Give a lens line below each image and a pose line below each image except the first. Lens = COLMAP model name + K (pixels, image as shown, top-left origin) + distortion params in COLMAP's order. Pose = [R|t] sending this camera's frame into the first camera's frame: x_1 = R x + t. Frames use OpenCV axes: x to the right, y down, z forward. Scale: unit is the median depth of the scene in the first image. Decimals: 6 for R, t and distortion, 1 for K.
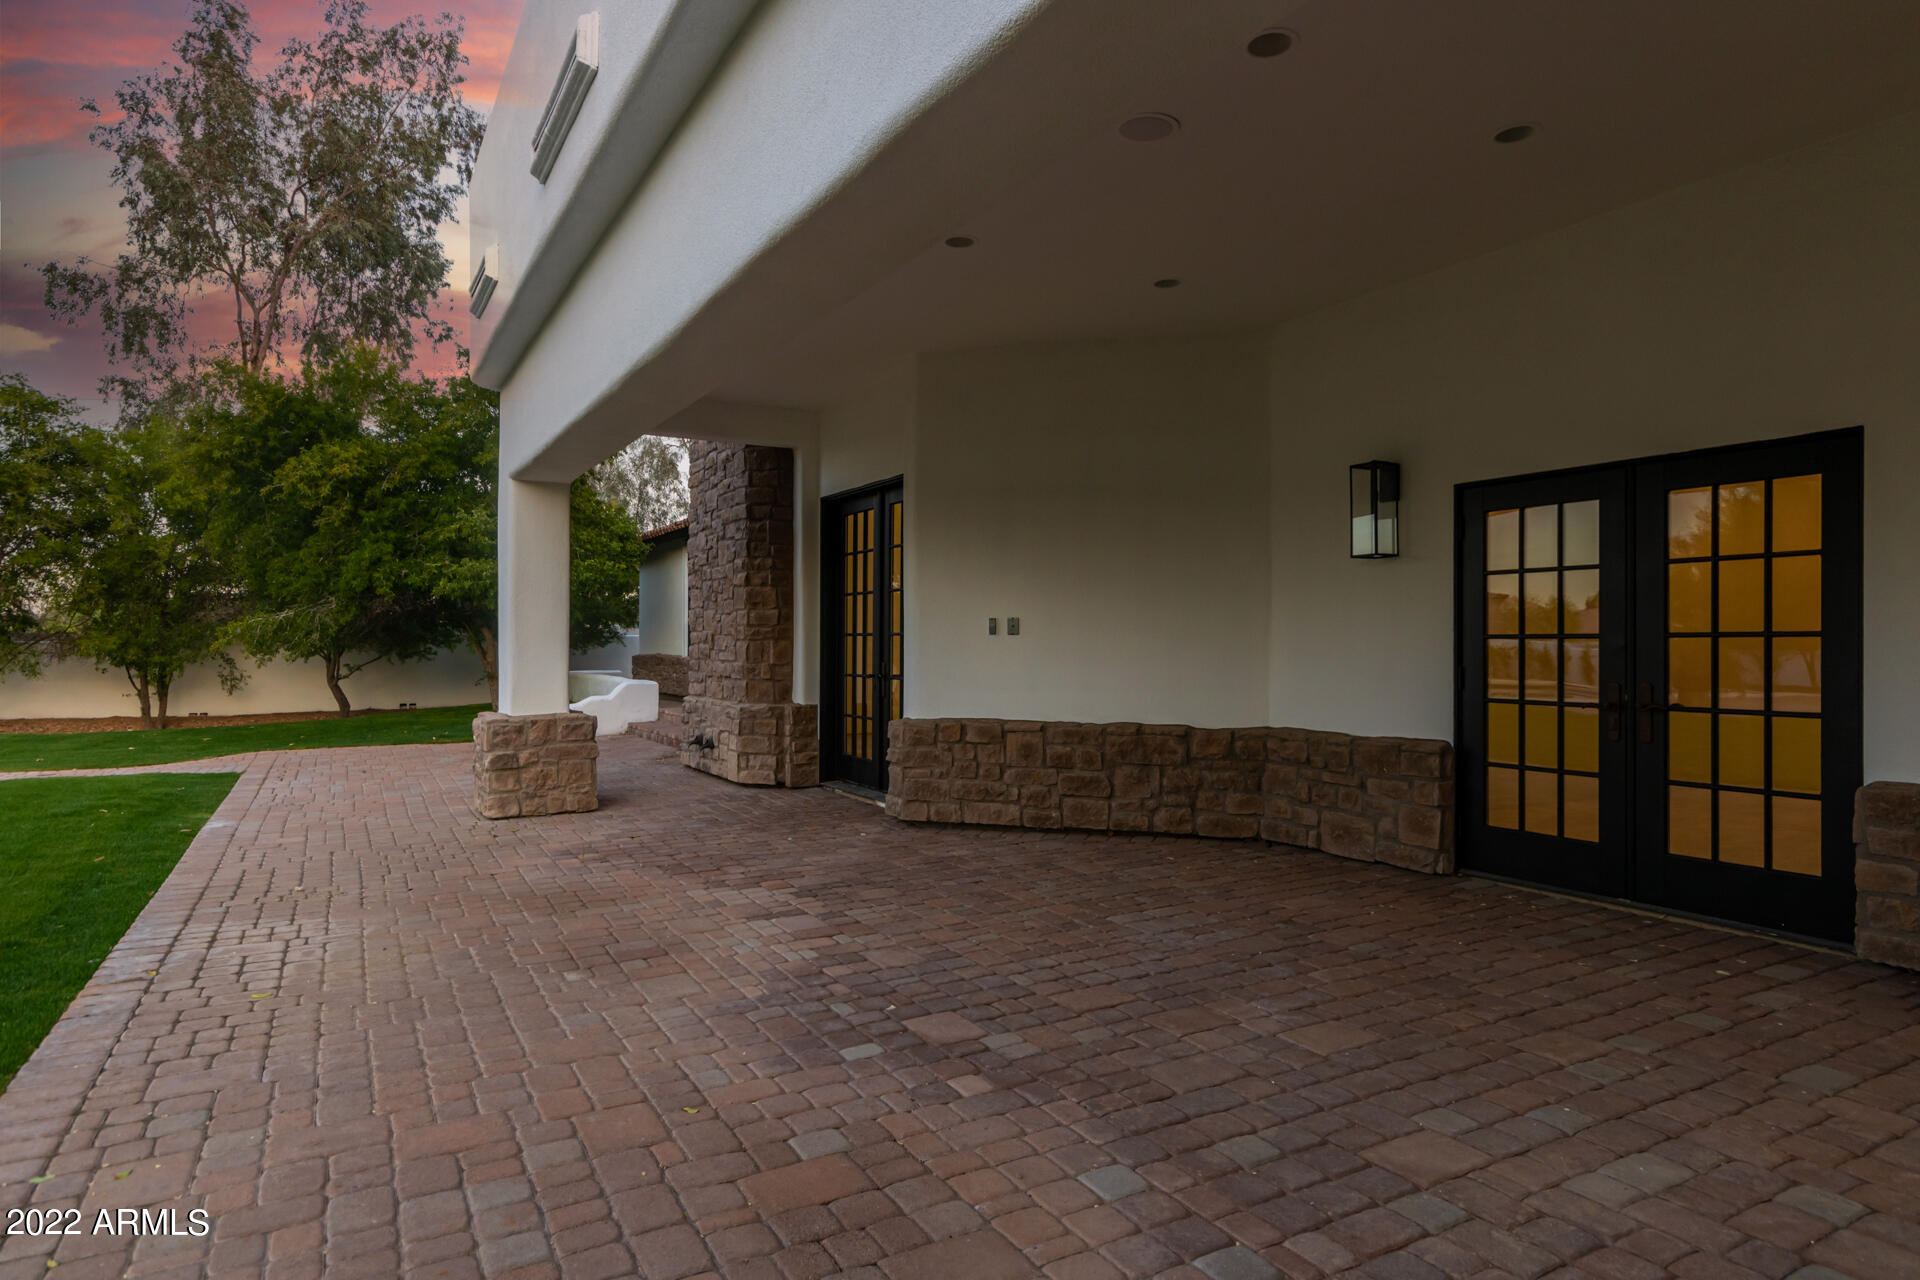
lens RADIAL K [[1129.5, 0, 971.6], [0, 1129.5, 647.7], [0, 0, 1]] dist [0.003661, 0.000557]
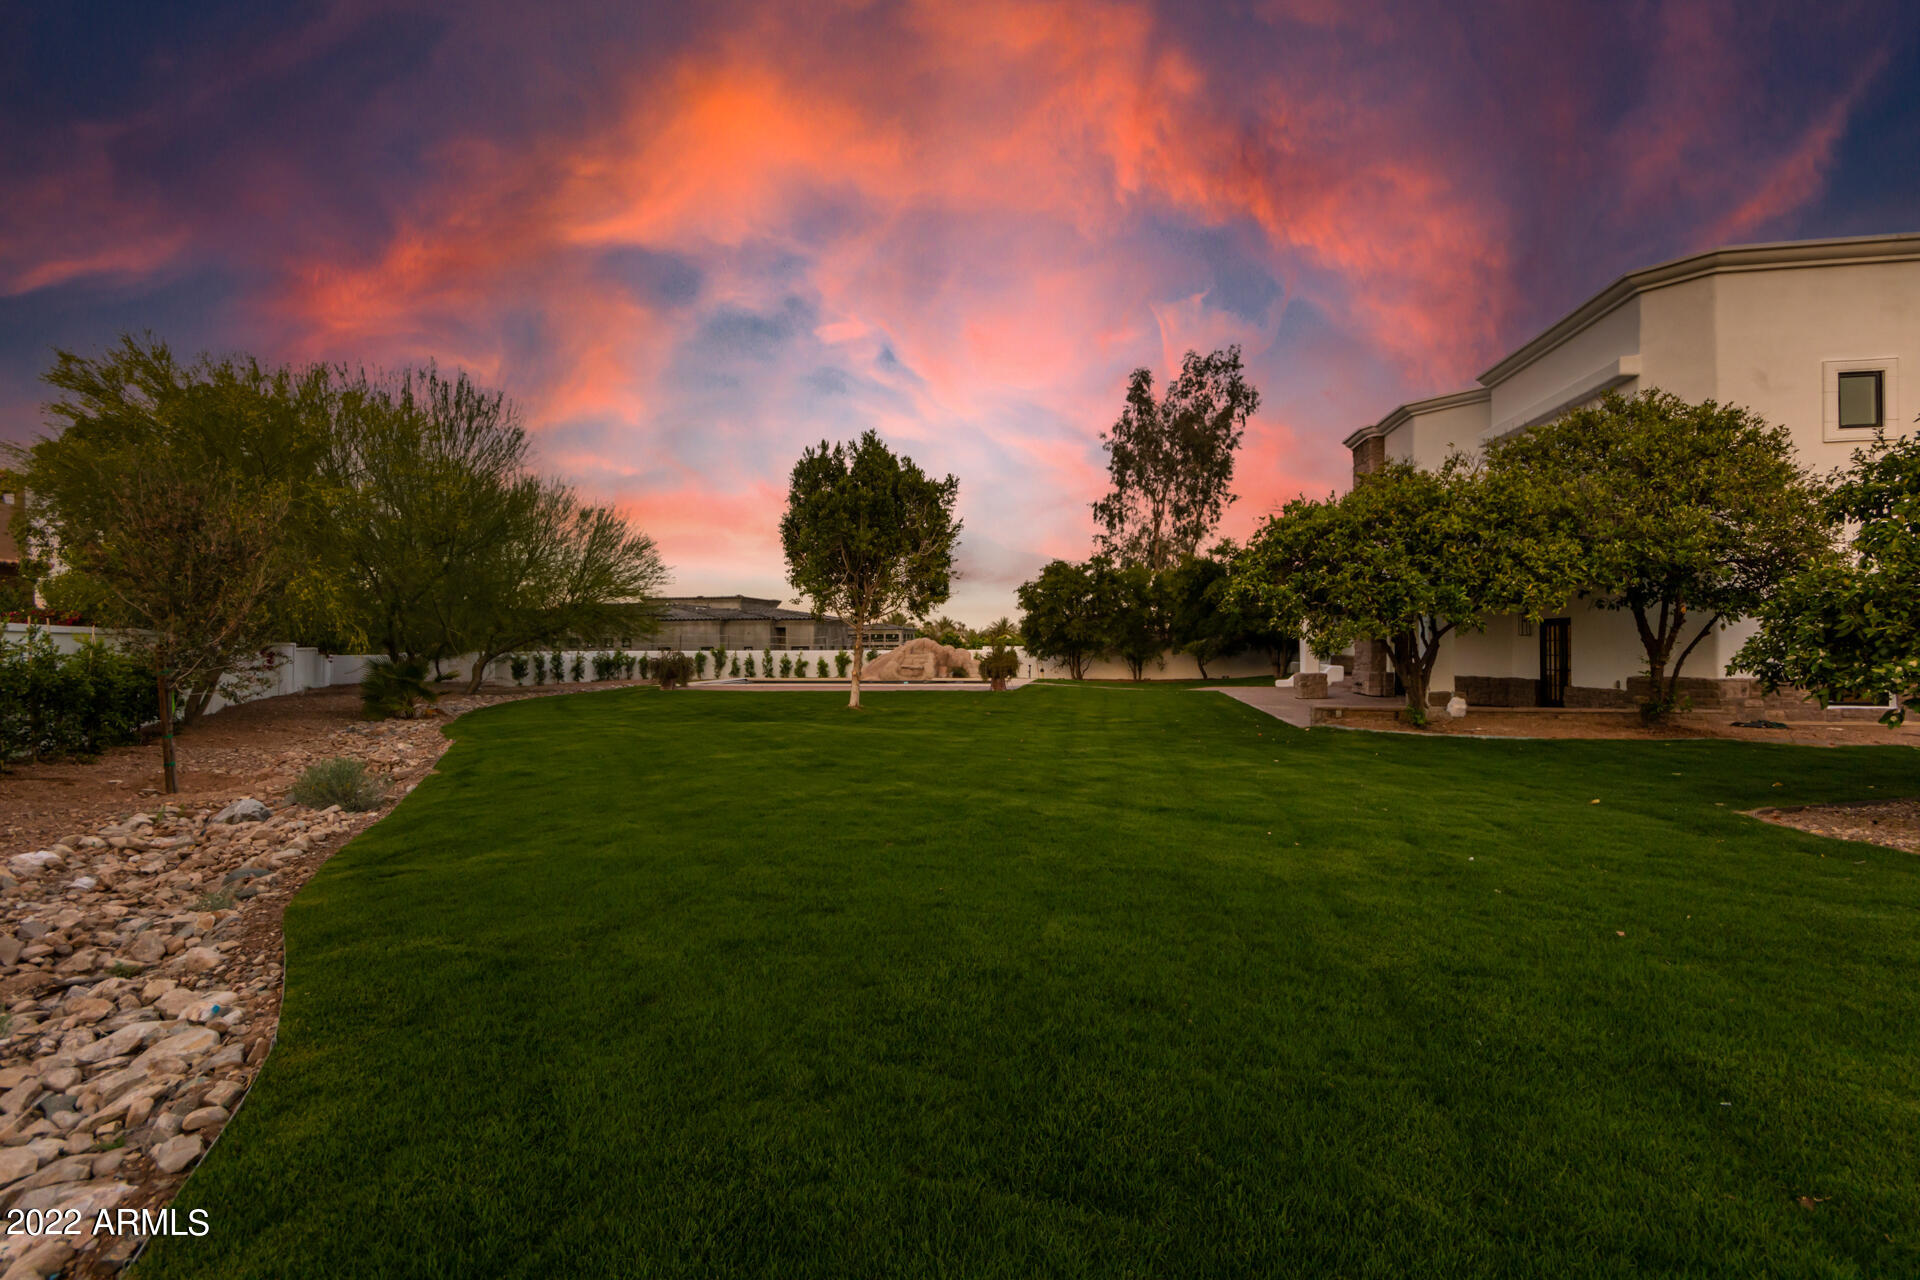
lens RADIAL K [[919.8, 0, 970.6], [0, 919.8, 643.4], [0, 0, 1]] dist [0.001453, 0.008698]
pose [[0.796539, -0.004471, -0.604571, 0.478809], [0.003585, 0.999990, -0.002672, -0.030406], [0.604577, -0.000038, 0.796547, -1.798717]]
